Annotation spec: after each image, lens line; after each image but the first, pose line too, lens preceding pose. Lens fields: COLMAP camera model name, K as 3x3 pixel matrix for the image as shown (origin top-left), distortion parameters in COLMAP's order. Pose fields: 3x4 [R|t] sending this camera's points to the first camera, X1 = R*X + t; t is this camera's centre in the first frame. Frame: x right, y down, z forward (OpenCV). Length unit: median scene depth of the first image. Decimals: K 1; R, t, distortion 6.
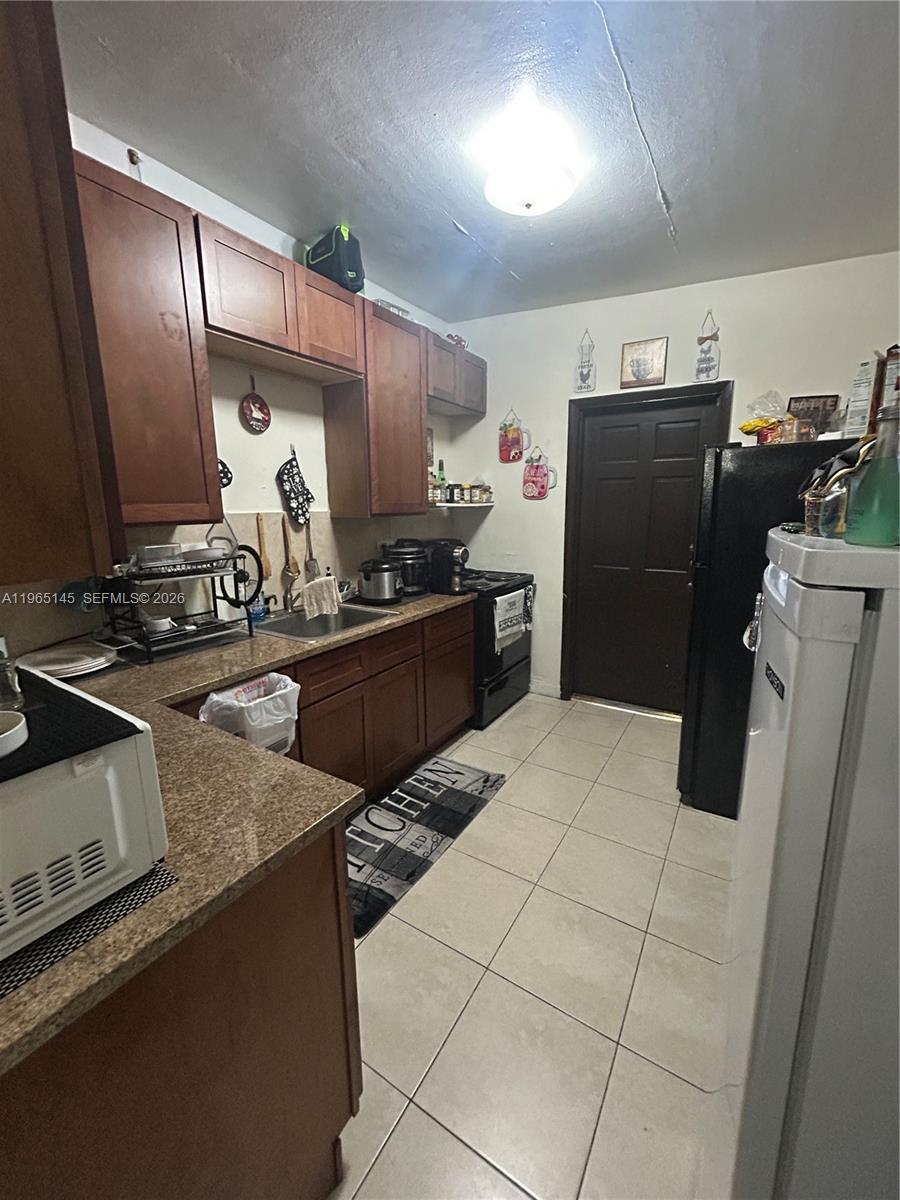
lens RADIAL K [[479.9, 0, 448.9], [0, 479.9, 600.4], [0, 0, 1]] dist [-0.001948, 0.000062]
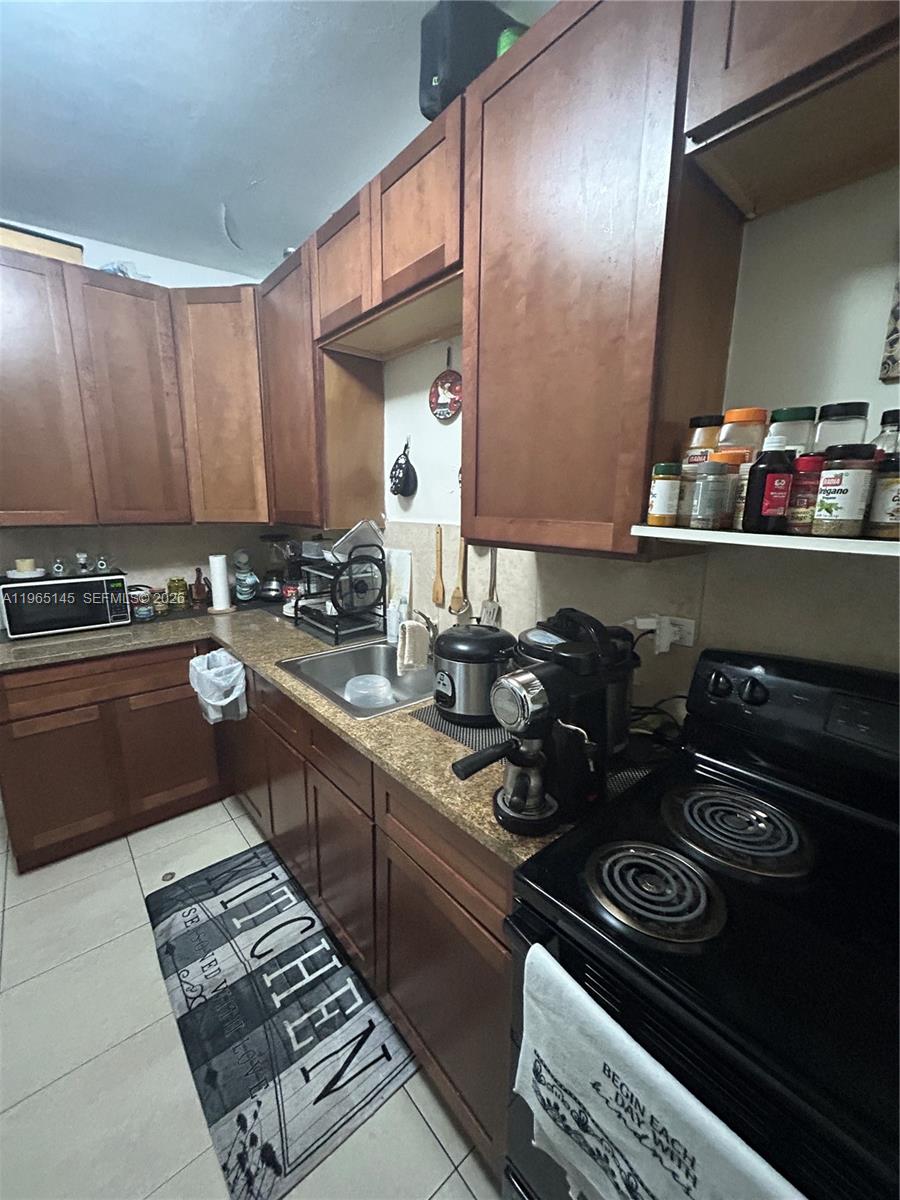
lens RADIAL K [[479.9, 0, 451.2], [0, 479.9, 599.6], [0, 0, 1]] dist [-0.001948, 0.000062]
pose [[-0.288650, 0.193417, -0.937695, 0.356836], [-0.198814, 0.945926, 0.256315, -0.259544], [0.936565, 0.260412, -0.234588, 1.182991]]
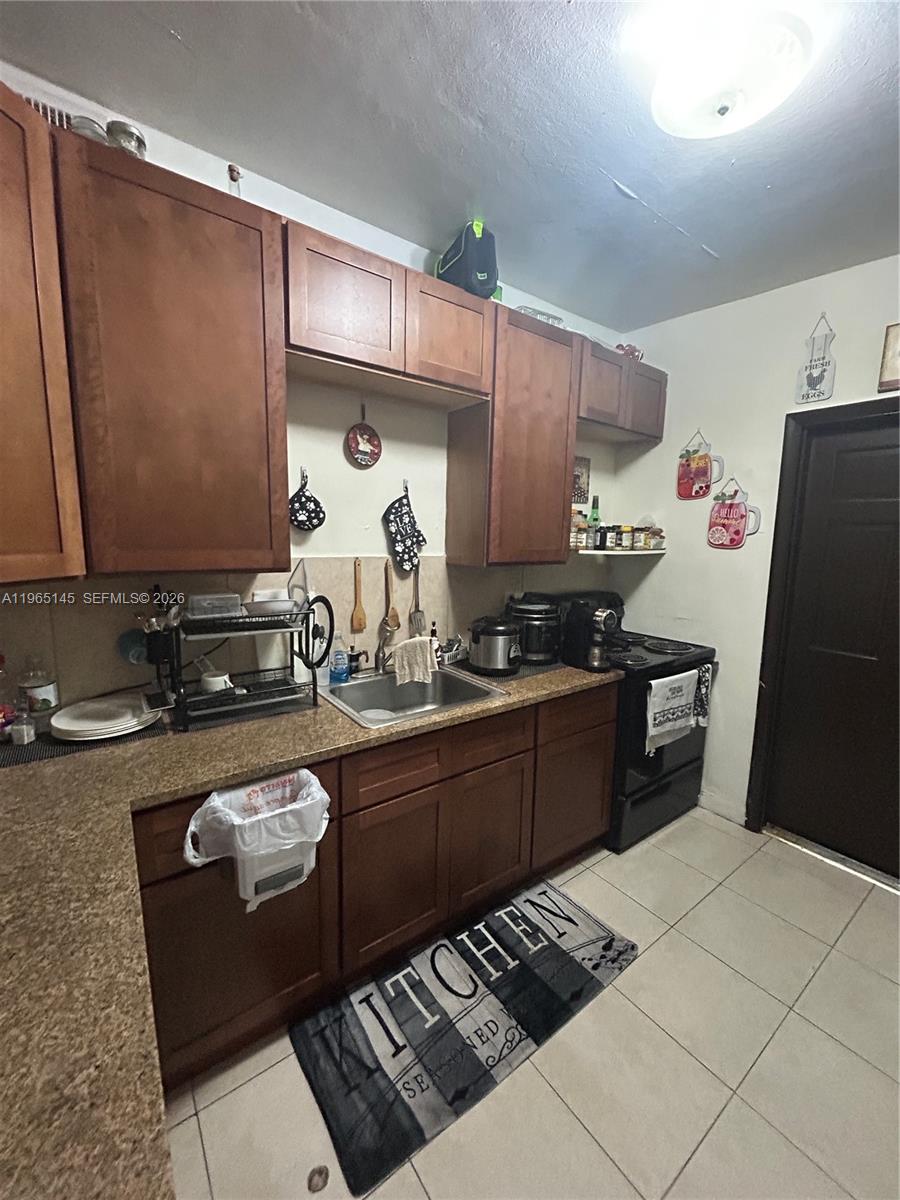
lens RADIAL K [[479.9, 0, 450.9], [0, 479.9, 600.2], [0, 0, 1]] dist [-0.001948, 0.000062]
pose [[0.932153, 0.078131, -0.353534, 0.075585], [-0.100830, 0.993829, -0.046221, -0.076674], [0.347741, 0.078732, 0.934279, 0.235288]]
